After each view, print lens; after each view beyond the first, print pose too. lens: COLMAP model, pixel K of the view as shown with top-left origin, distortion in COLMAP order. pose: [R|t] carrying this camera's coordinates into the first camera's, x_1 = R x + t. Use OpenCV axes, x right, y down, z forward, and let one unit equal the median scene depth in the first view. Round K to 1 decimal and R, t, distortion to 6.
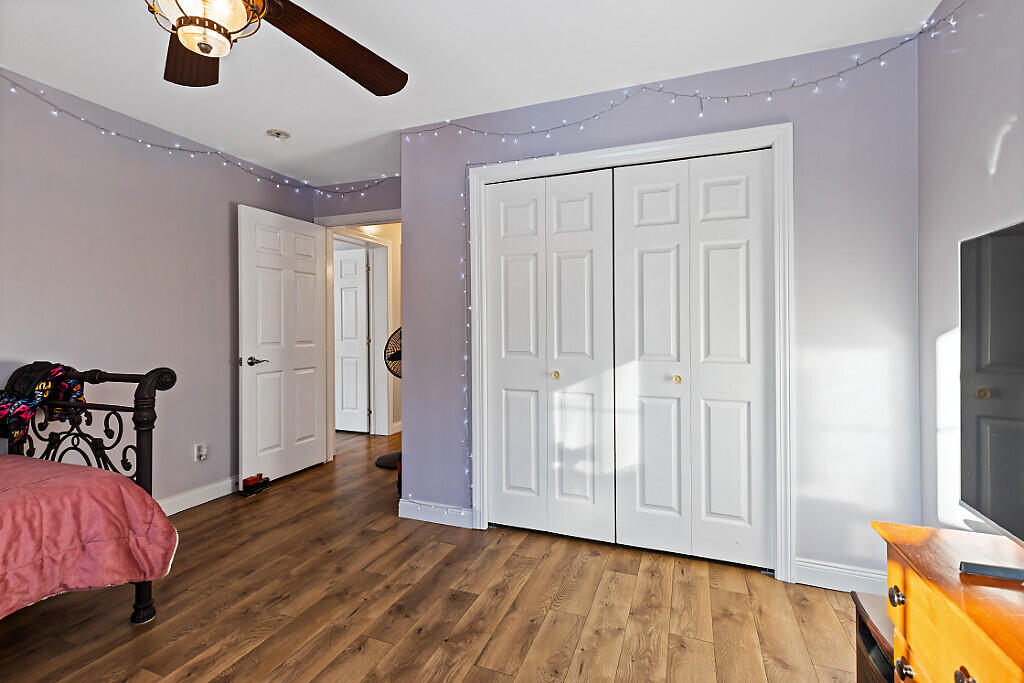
lens RADIAL K [[467.4, 0, 507.7], [0, 467.4, 322.8], [0, 0, 1]] dist [0.000204, -0.000861]
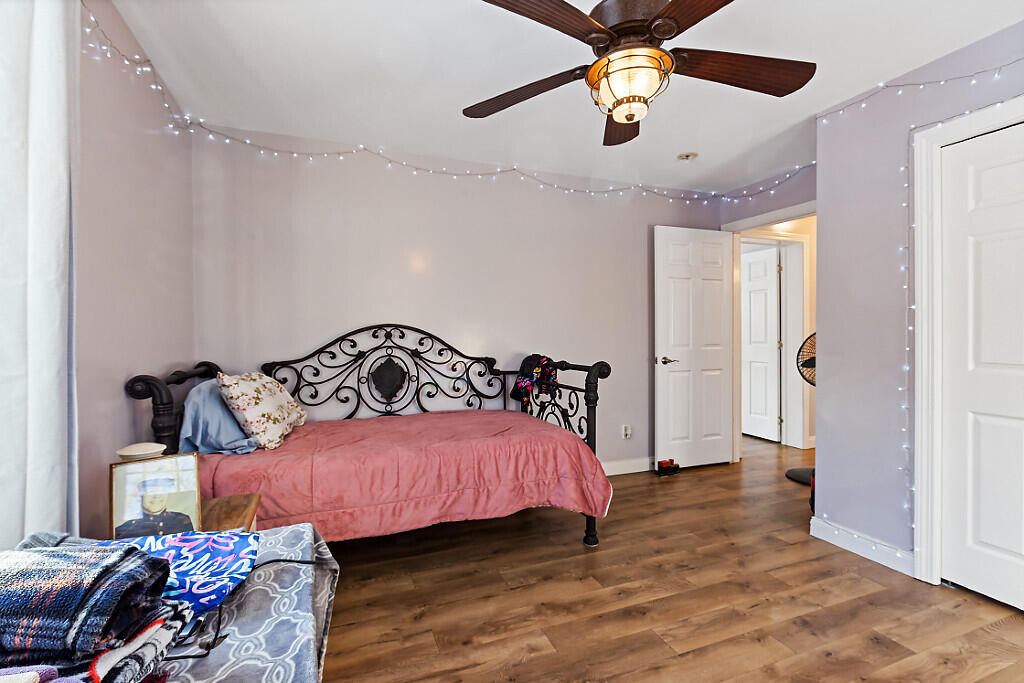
lens RADIAL K [[463.4, 0, 509.9], [0, 463.4, 342.5], [0, 0, 1]] dist [0.002546, -0.000005]
pose [[0.676644, 0.017490, -0.736102, 0.044198], [0.007846, 0.999490, 0.030960, -0.000413], [0.736268, -0.026724, 0.676162, -0.068879]]
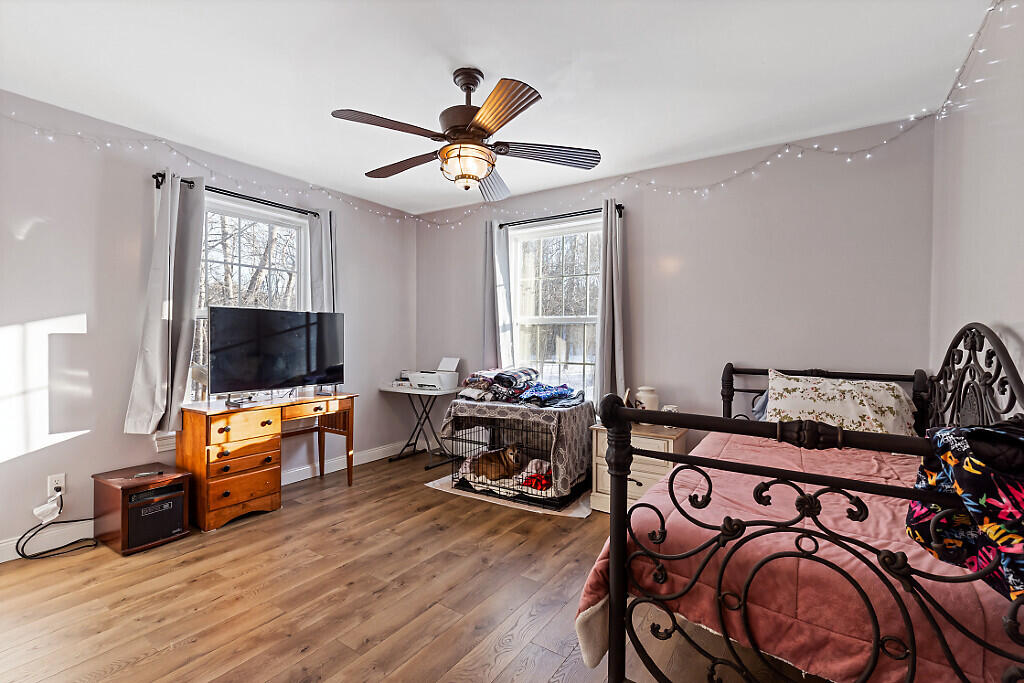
lens RADIAL K [[464.8, 0, 503.2], [0, 464.8, 343.2], [0, 0, 1]] dist [0.001488, -0.000160]
pose [[-0.970531, -0.005253, 0.240920, -0.662471], [-0.005522, 0.999985, -0.000442, 0.022260], [-0.240914, -0.001759, -0.970545, 1.494111]]
